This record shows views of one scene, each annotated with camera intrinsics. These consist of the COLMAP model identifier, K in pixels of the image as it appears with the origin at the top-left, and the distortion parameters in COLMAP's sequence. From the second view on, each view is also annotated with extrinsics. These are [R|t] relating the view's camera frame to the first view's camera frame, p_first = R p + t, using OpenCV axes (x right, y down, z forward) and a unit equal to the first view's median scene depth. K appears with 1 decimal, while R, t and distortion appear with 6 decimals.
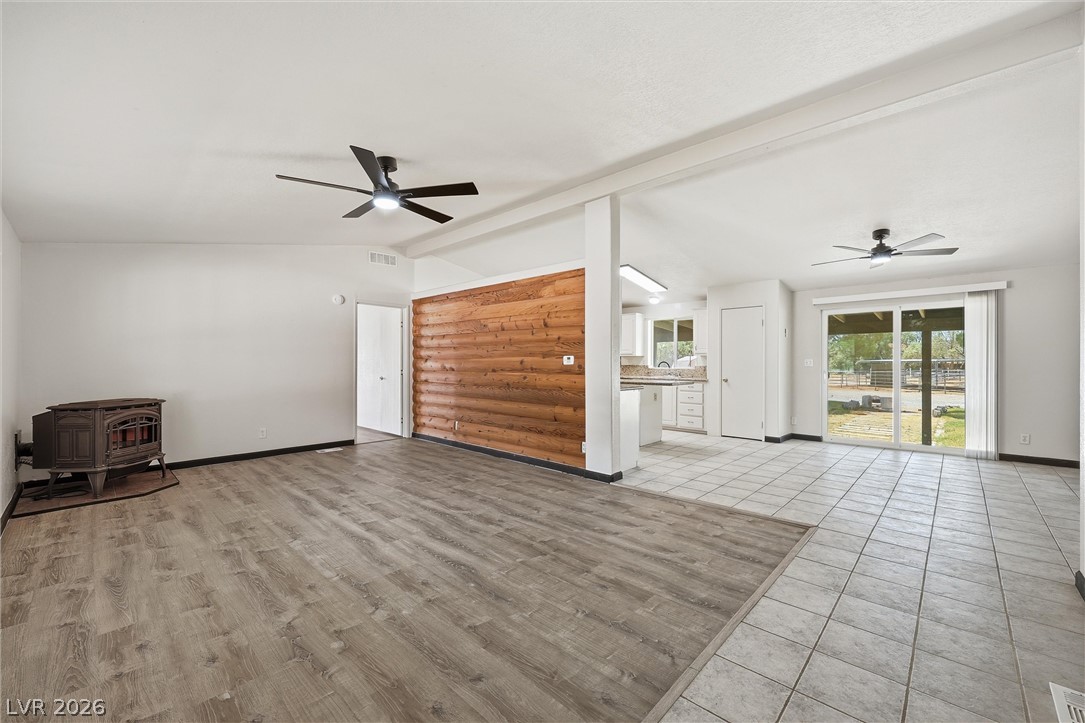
lens RADIAL K [[439.3, 0, 549.4], [0, 439.3, 362.0], [0, 0, 1]] dist [-0.002696, 0.000821]
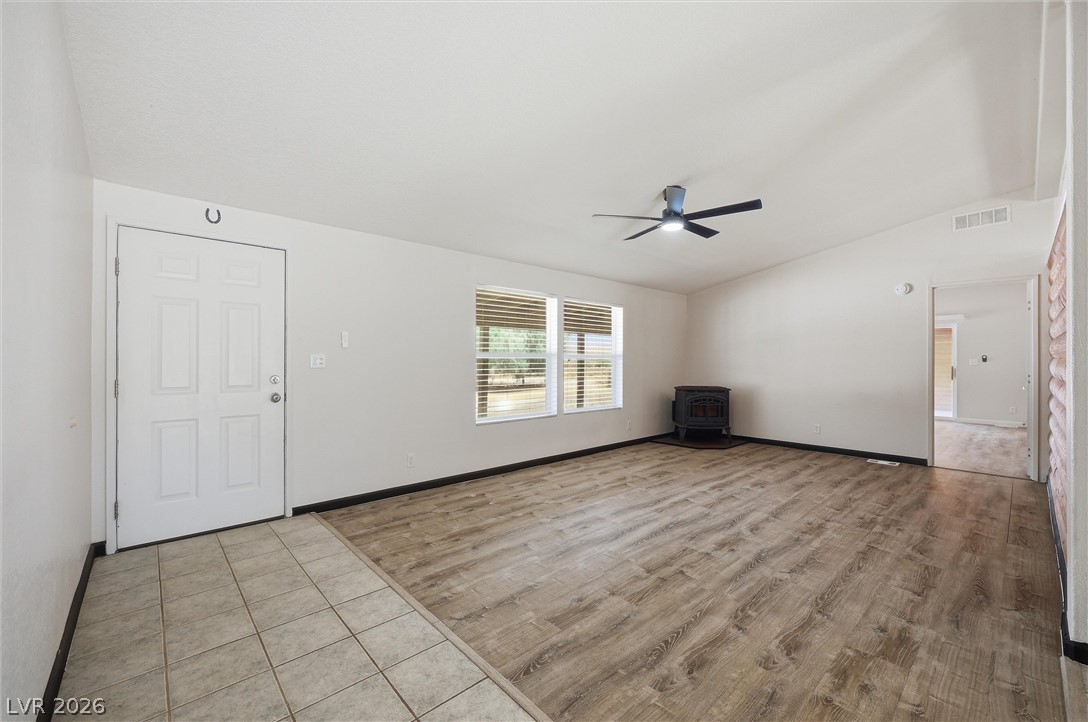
lens RADIAL K [[440.5, 0, 554.7], [0, 440.5, 363.4], [0, 0, 1]] dist [-0.002696, 0.000821]
pose [[-0.070275, 0.005903, -0.997510, 0.746800], [-0.002892, 0.999977, 0.006121, -0.003385], [0.997523, 0.003314, -0.070256, 0.703046]]
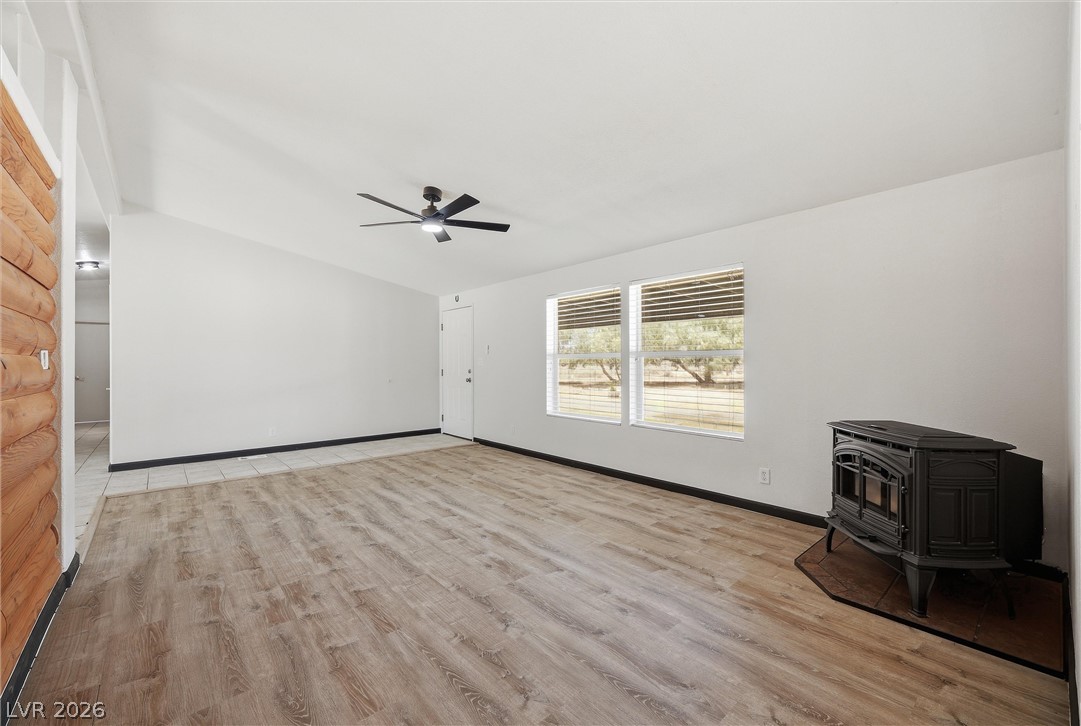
lens RADIAL K [[442.7, 0, 539.8], [0, 442.7, 361.3], [0, 0, 1]] dist [-0.003857, -0.000119]
pose [[-0.993879, 0.009864, 0.110032, -0.722372], [0.010012, 0.999950, 0.000793, -0.001955], [-0.110019, 0.001890, -0.993928, 1.965226]]
